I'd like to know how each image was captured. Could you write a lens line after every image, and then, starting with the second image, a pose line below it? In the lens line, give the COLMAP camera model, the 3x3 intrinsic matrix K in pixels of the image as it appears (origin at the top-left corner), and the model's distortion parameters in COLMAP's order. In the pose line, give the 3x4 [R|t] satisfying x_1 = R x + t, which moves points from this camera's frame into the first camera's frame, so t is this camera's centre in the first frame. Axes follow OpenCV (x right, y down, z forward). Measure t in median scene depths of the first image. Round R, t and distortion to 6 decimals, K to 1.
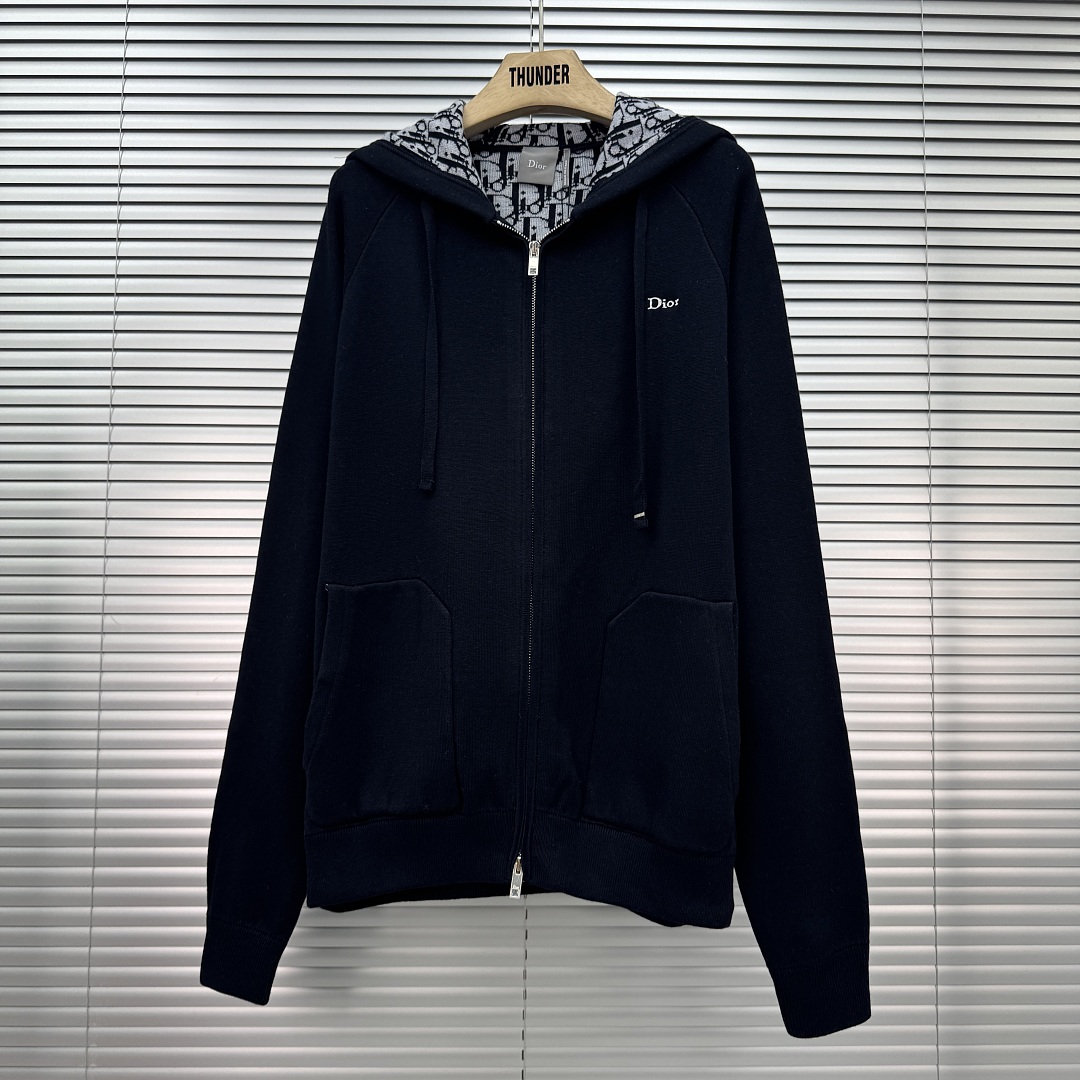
lens RADIAL K [[915.1, 0, 540.0], [0, 915.1, 540.0], [0, 0, 1]] dist [-0.038094, -0.079249]
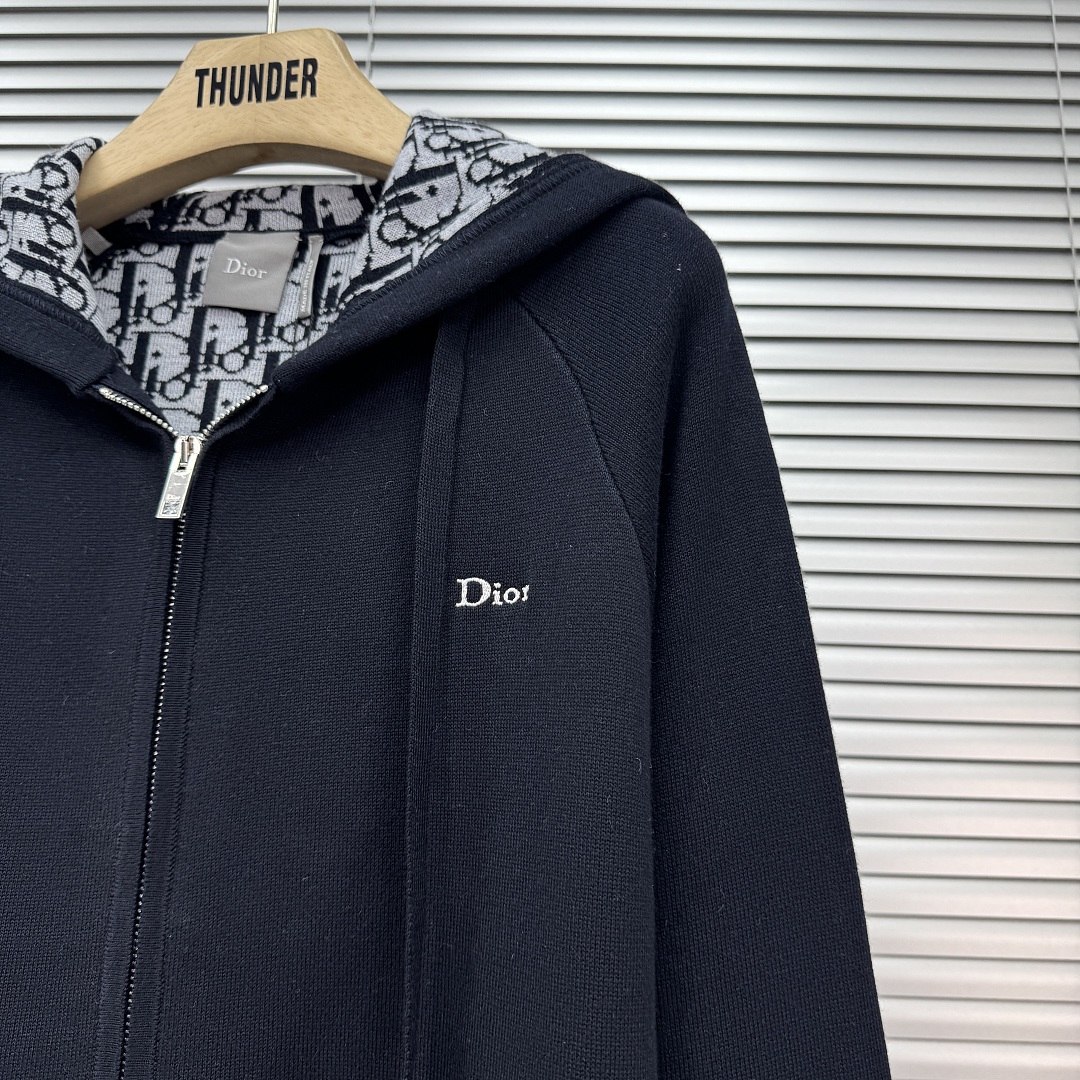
lens RADIAL K [[915.1, 0, 540.0], [0, 915.1, 540.0], [0, 0, 1]] dist [-0.038094, -0.079249]
pose [[0.998919, 0.024673, -0.039404, 0.169223], [-0.030756, 0.986290, -0.162131, -0.216565], [0.034864, 0.163167, 0.985982, 0.596159]]
